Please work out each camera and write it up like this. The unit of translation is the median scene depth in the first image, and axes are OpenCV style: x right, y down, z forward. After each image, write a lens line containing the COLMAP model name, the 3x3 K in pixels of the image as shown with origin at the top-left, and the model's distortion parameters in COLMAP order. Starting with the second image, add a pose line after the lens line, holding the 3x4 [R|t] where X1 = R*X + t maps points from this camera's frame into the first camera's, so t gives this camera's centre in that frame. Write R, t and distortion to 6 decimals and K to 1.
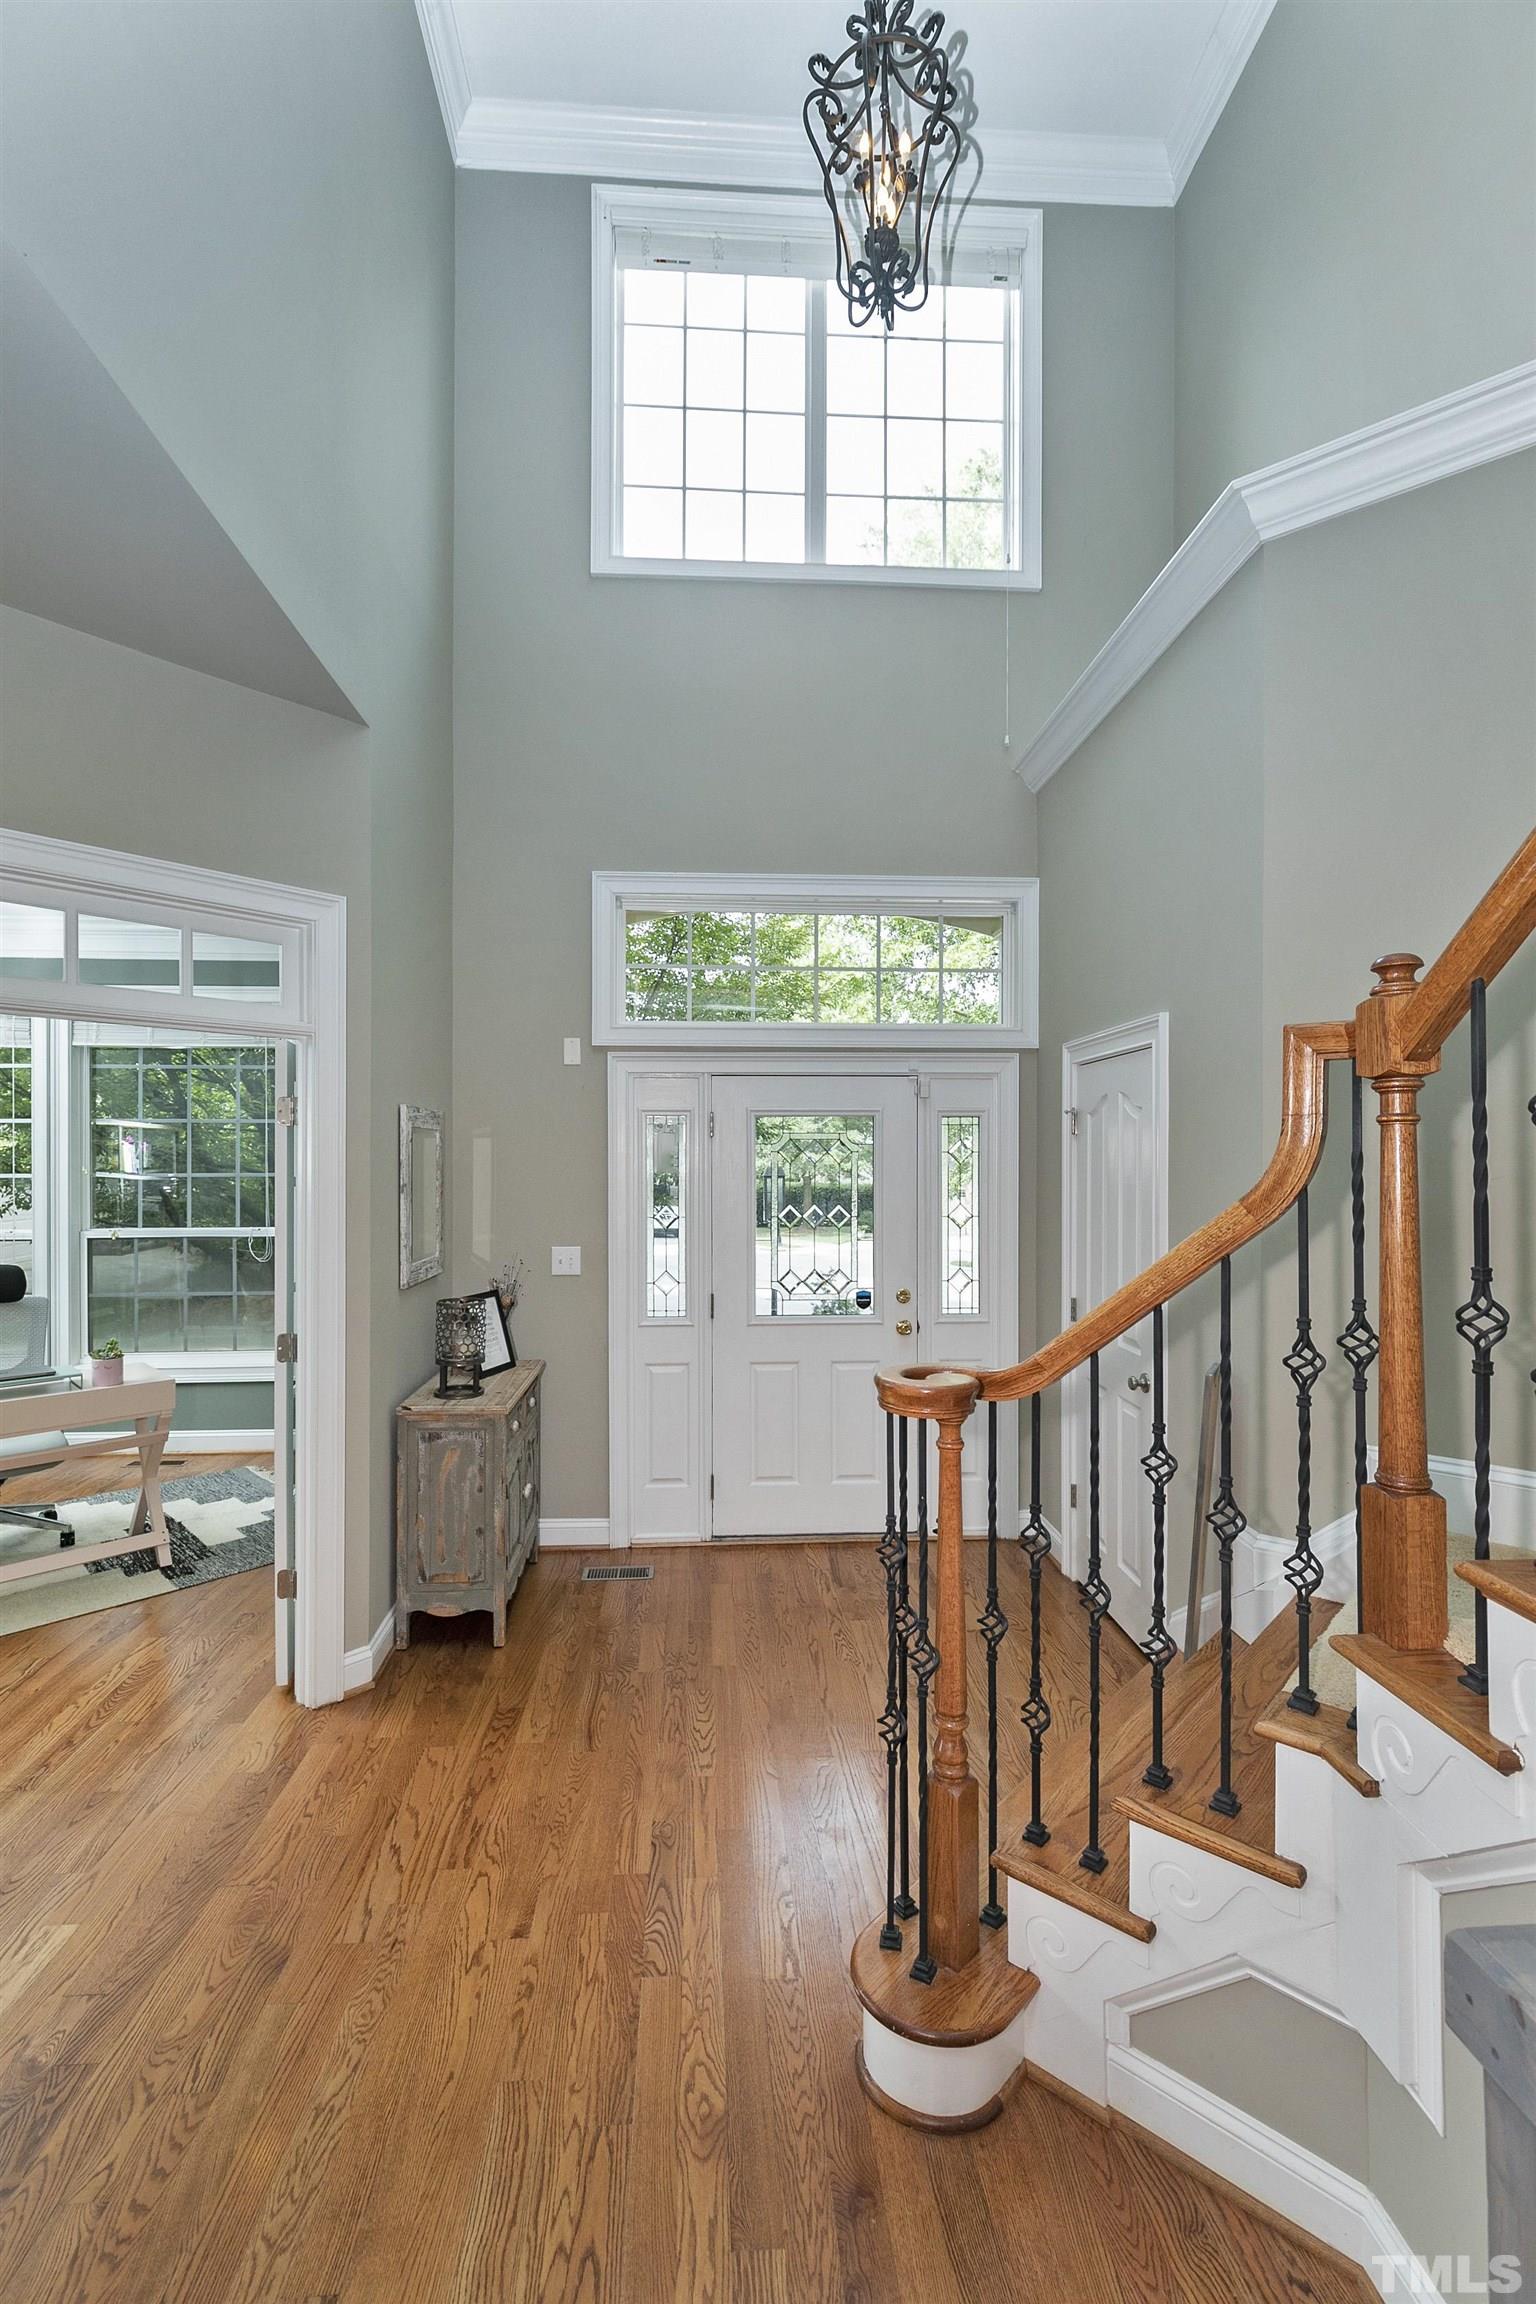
lens RADIAL K [[1055.7, 0, 758.0], [0, 1055.7, 1161.6], [0, 0, 1]] dist [0.011454, -0.000884]
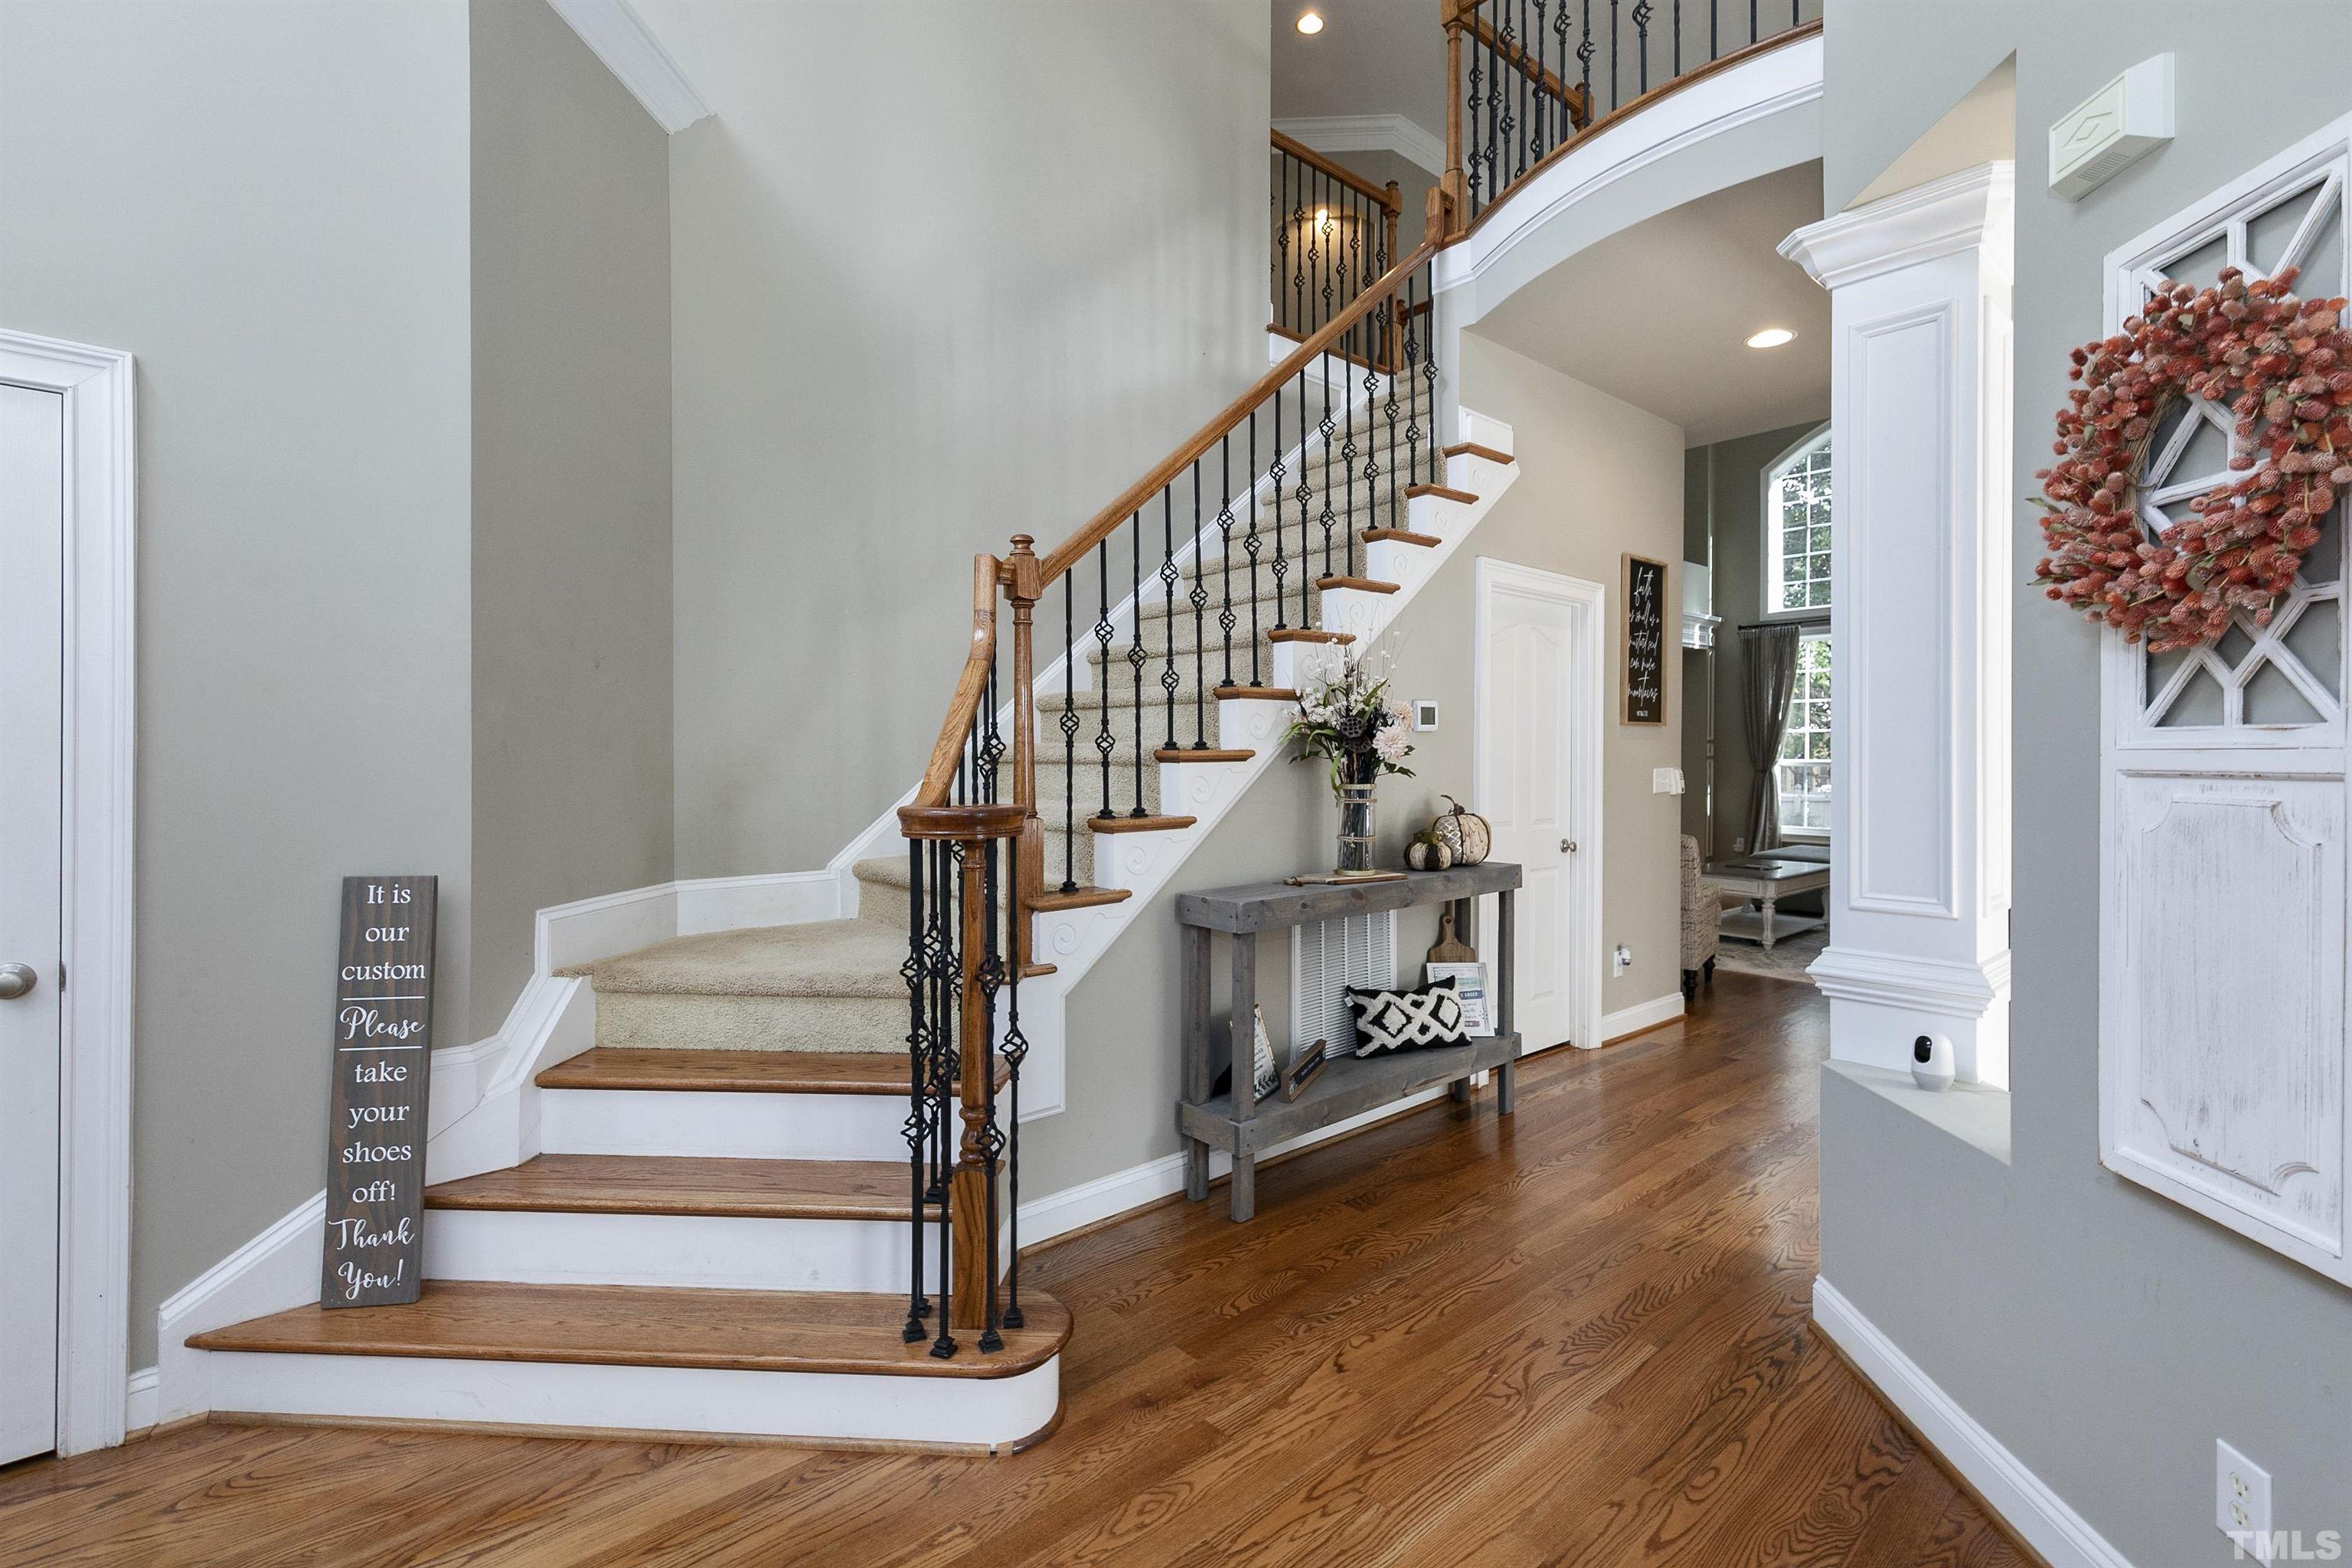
lens RADIAL K [[1077.6, 0, 1184.8], [0, 1077.6, 752.8], [0, 0, 1]] dist [0.011454, -0.000884]
pose [[-0.617239, 0.004584, 0.786762, -0.960033], [0.005440, 0.999984, -0.001558, 0.170866], [-0.786757, 0.003318, -0.617254, 1.726544]]
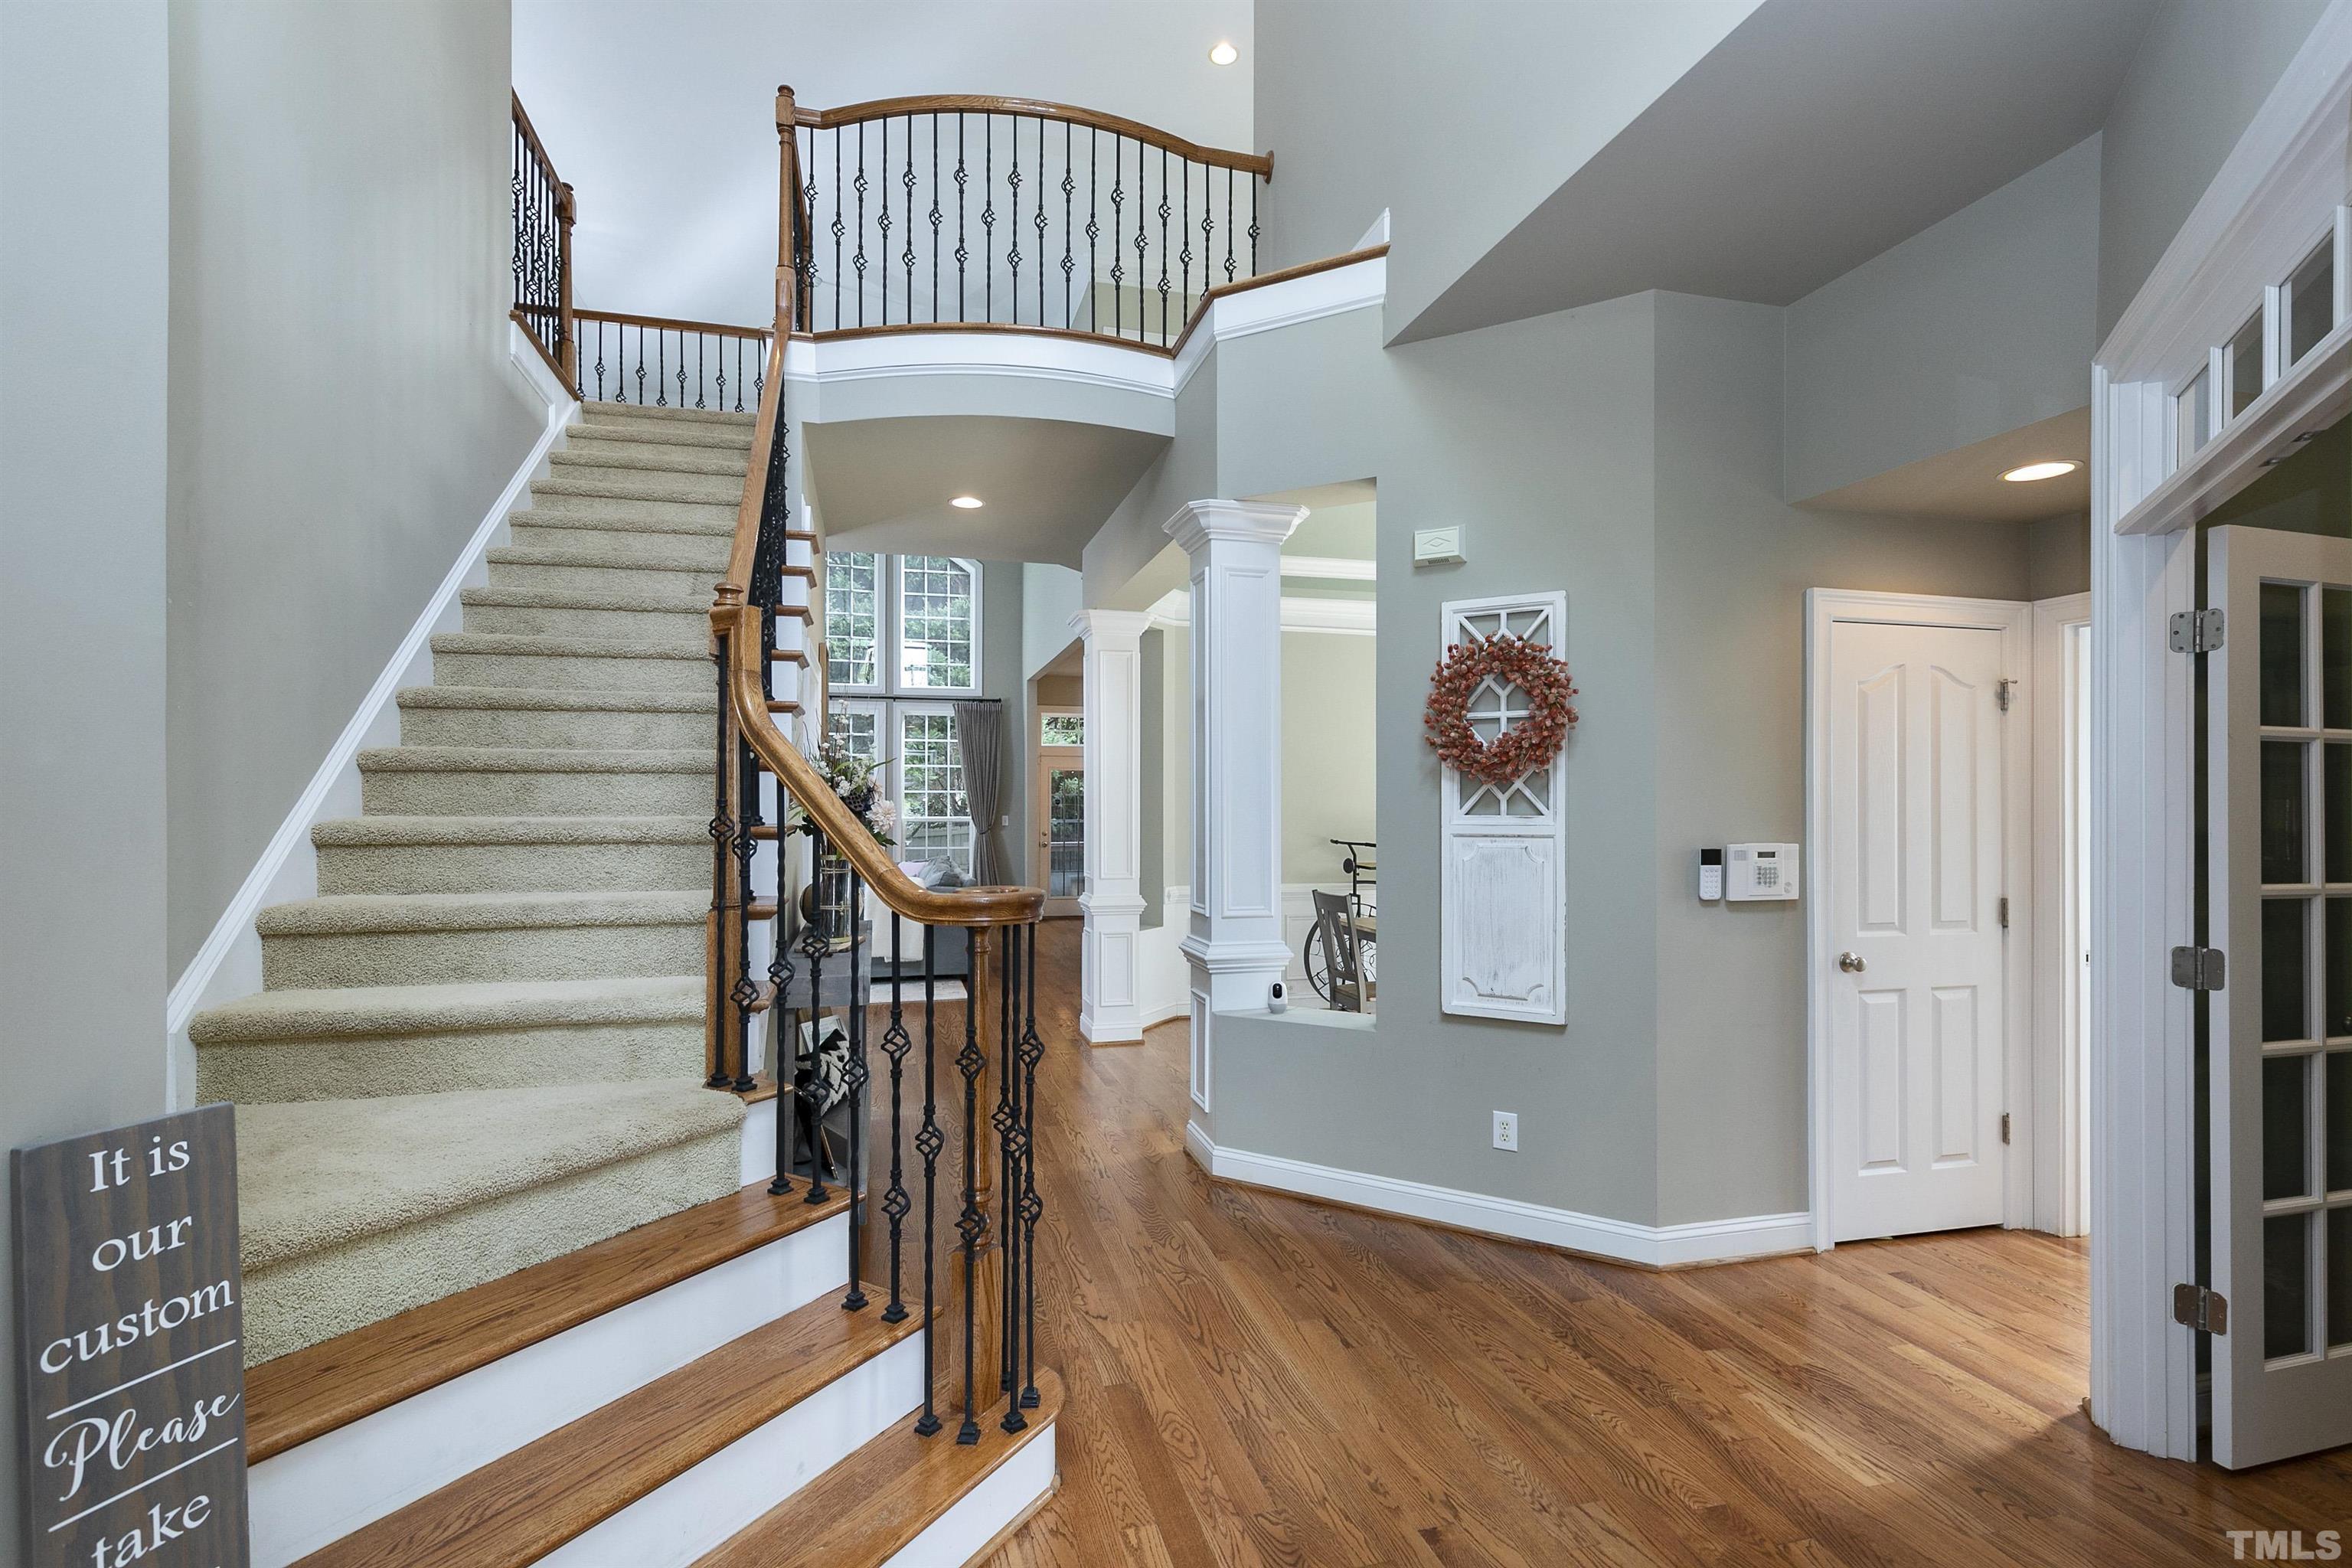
lens RADIAL K [[1077.6, 0, 1179.7], [0, 1077.6, 792.6], [0, 0, 1]] dist [0.011454, -0.000884]
pose [[-0.977515, -0.000347, -0.210863, 0.241081], [0.001273, 0.999971, -0.007547, 0.123317], [0.210860, -0.007646, -0.977486, 2.448317]]
